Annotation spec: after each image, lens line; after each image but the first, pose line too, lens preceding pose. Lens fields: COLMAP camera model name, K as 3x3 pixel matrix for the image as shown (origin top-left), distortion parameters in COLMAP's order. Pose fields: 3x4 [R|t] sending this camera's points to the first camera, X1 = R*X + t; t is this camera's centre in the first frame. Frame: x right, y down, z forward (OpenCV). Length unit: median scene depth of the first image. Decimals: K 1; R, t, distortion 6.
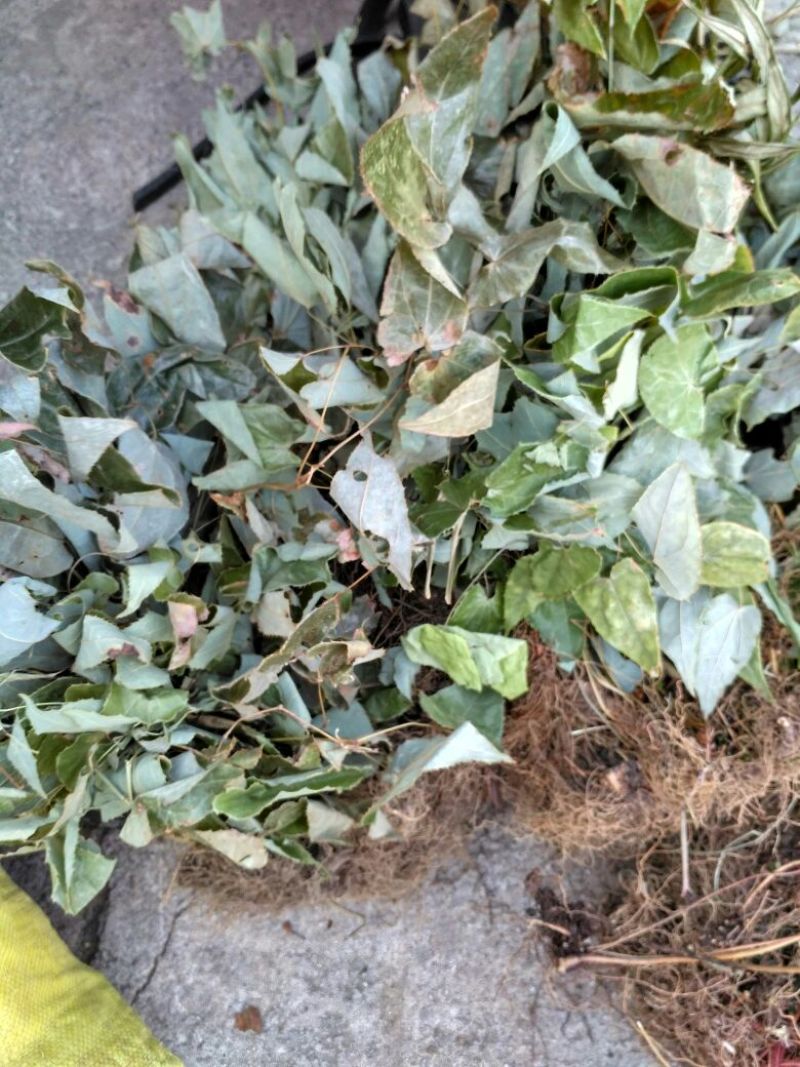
lens RADIAL K [[997.7, 0, 400.0], [0, 997.7, 533.5], [0, 0, 1]] dist [0.155063, -0.350878]
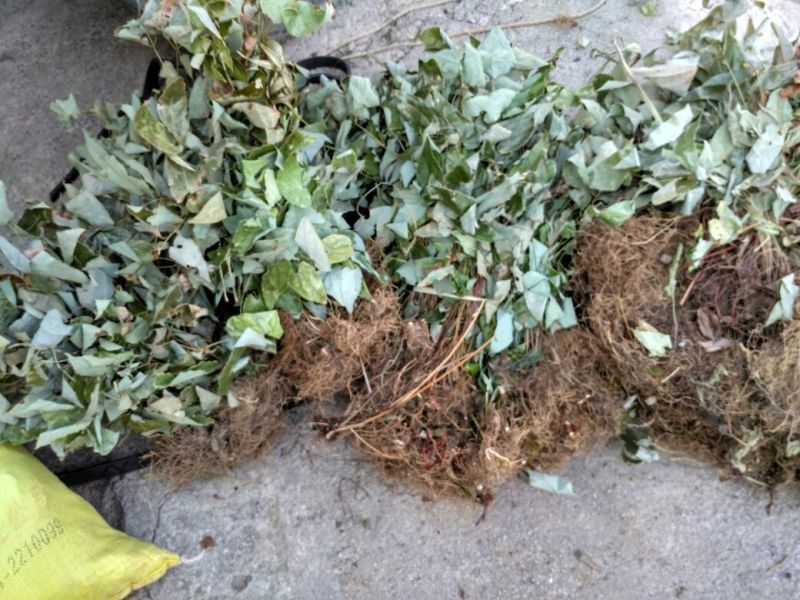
lens RADIAL K [[748.1, 0, 400.0], [0, 748.1, 300.0], [0, 0, 1]] dist [0.155063, -0.350878]
pose [[0.946196, -0.267205, 0.182522, 0.086007], [0.293162, 0.946638, -0.133912, 0.409660], [-0.137000, 0.180216, 0.974040, -0.778035]]
